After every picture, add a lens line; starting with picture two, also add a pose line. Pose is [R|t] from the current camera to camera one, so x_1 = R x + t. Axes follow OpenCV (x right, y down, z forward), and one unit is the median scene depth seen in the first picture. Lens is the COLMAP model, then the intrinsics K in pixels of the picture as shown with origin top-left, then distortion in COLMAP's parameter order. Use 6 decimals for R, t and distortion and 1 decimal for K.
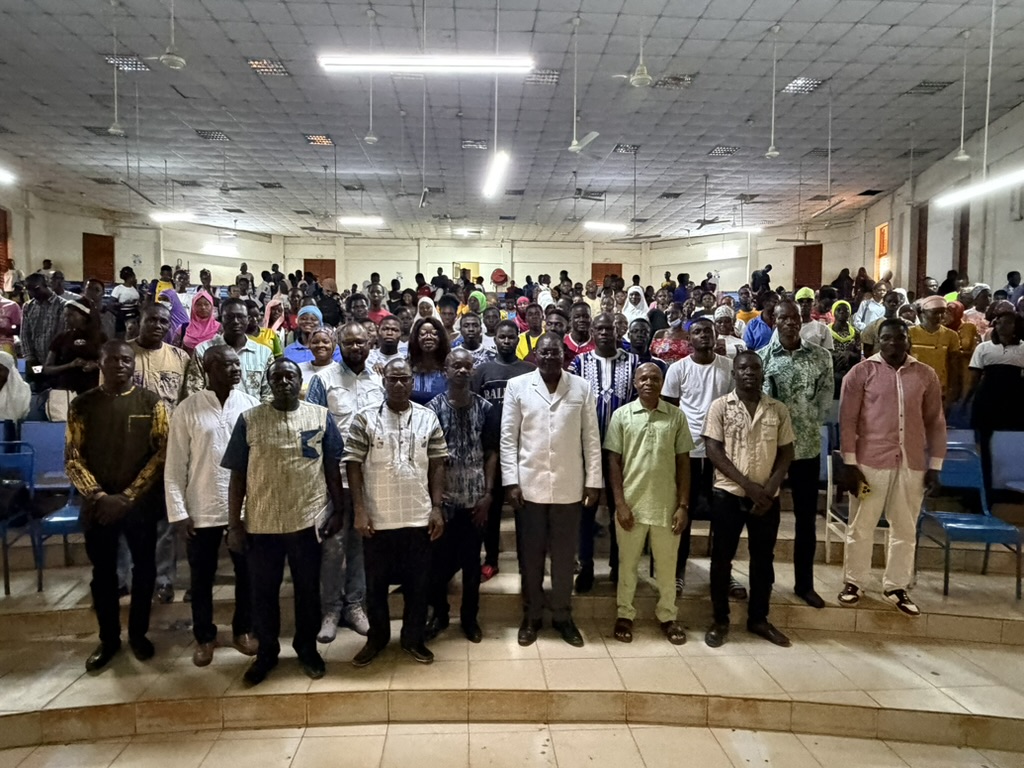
lens RADIAL K [[627.5, 0, 512.0], [0, 627.5, 384.0], [0, 0, 1]] dist [0.004842, -0.001956]
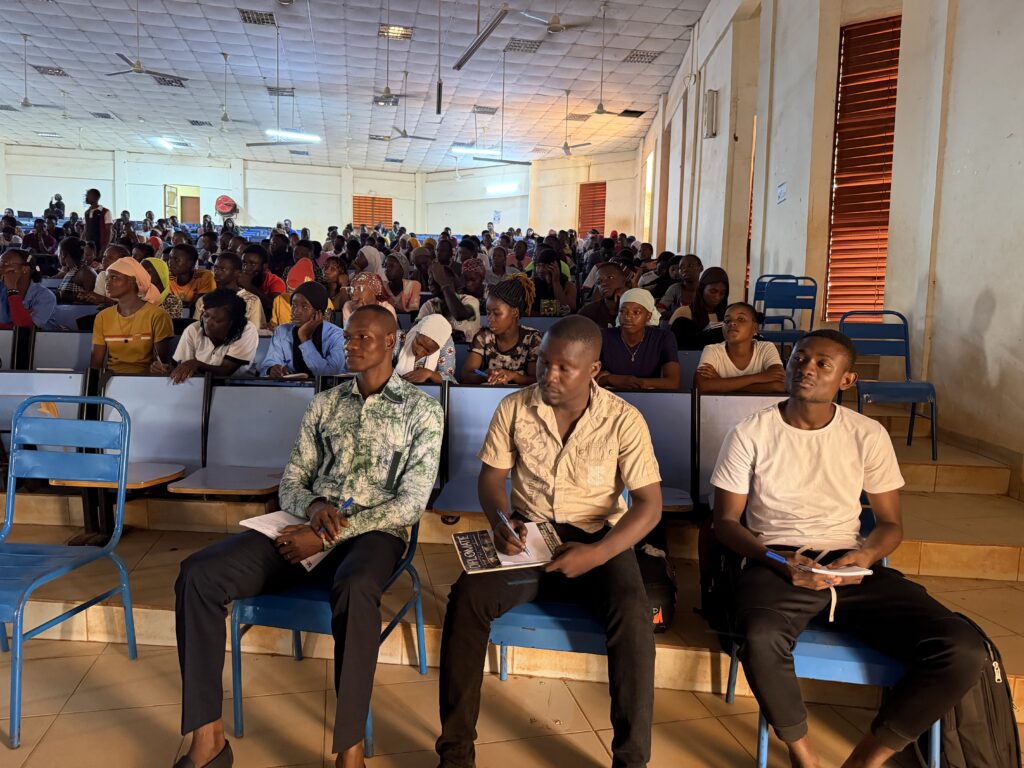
lens RADIAL K [[720.0, 0, 512.0], [0, 720.0, 384.0], [0, 0, 1]] dist [-0.007014, -0.000933]
pose [[0.987818, 0.010160, 0.155281, 0.260018], [-0.015929, 0.999227, 0.035951, 0.014677], [-0.154796, -0.037986, 0.987216, 0.079775]]
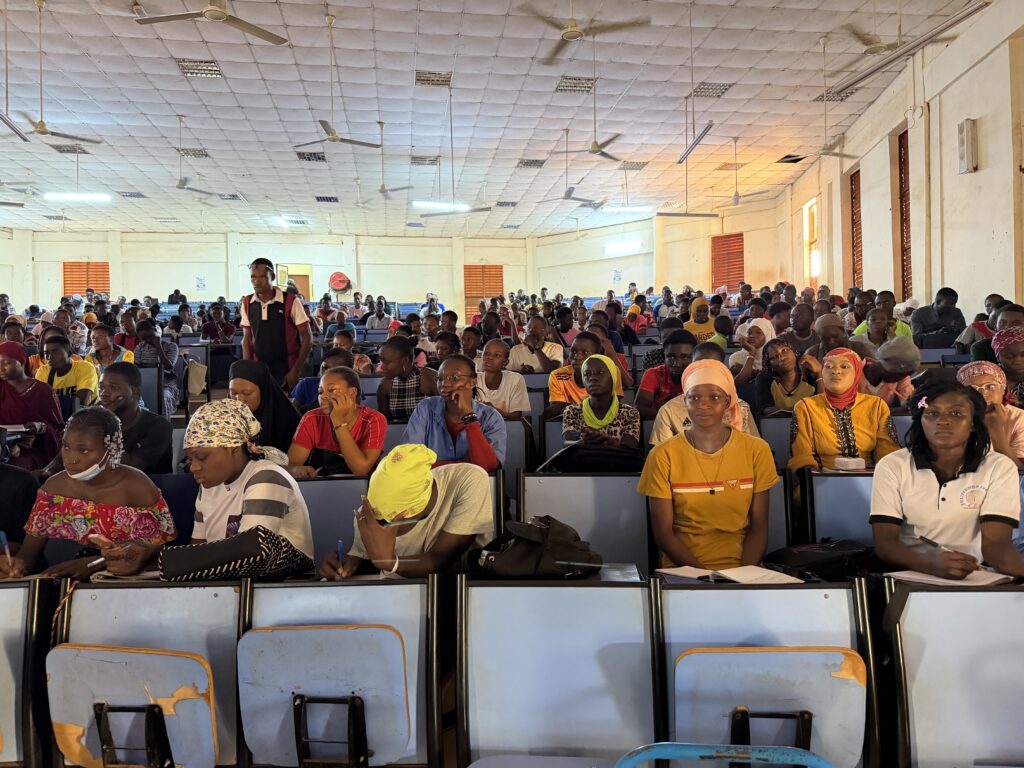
lens RADIAL K [[713.0, 0, 512.0], [0, 713.0, 384.0], [0, 0, 1]] dist [0.112063, -0.164972]
pose [[0.995103, -0.027744, 0.094872, 0.136244], [0.032205, 0.998431, -0.045816, -0.003220], [-0.093452, 0.048647, 0.994435, 0.166009]]
